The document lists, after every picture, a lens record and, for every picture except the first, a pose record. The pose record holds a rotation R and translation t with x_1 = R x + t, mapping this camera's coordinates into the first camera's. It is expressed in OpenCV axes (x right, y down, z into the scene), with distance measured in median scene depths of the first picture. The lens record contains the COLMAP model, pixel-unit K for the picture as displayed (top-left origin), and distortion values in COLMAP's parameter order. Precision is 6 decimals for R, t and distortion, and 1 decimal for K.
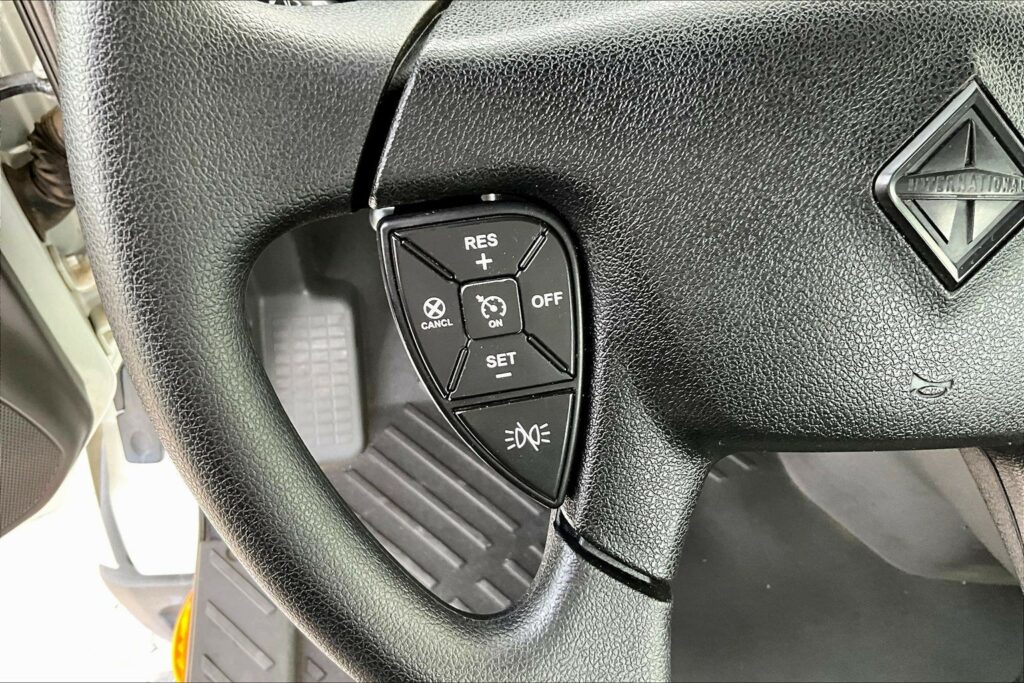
lens RADIAL K [[810.0, 0, 511.4], [0, 810.0, 324.9], [0, 0, 1]] dist [0.006705, 0.381740]
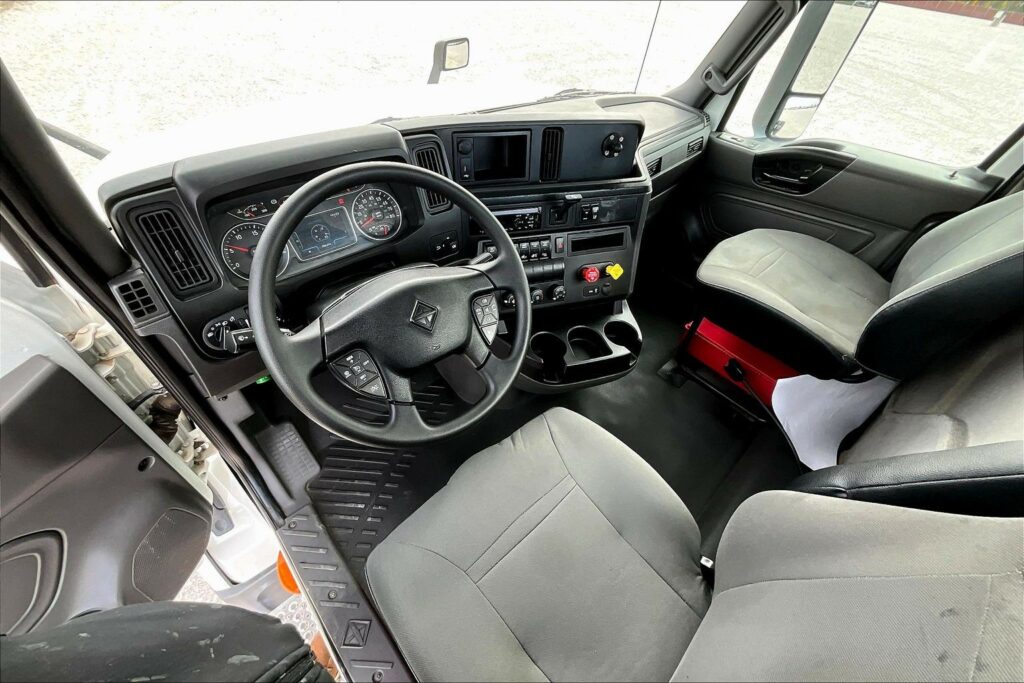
lens RADIAL K [[407.5, 0, 511.2], [0, 407.5, 344.4], [0, 0, 1]] dist [0.000311, 0.000076]
pose [[0.810148, -0.416677, 0.412360, -0.073024], [0.456902, 0.889516, 0.001170, 0.089918], [-0.367288, 0.187460, 0.911020, -0.560274]]
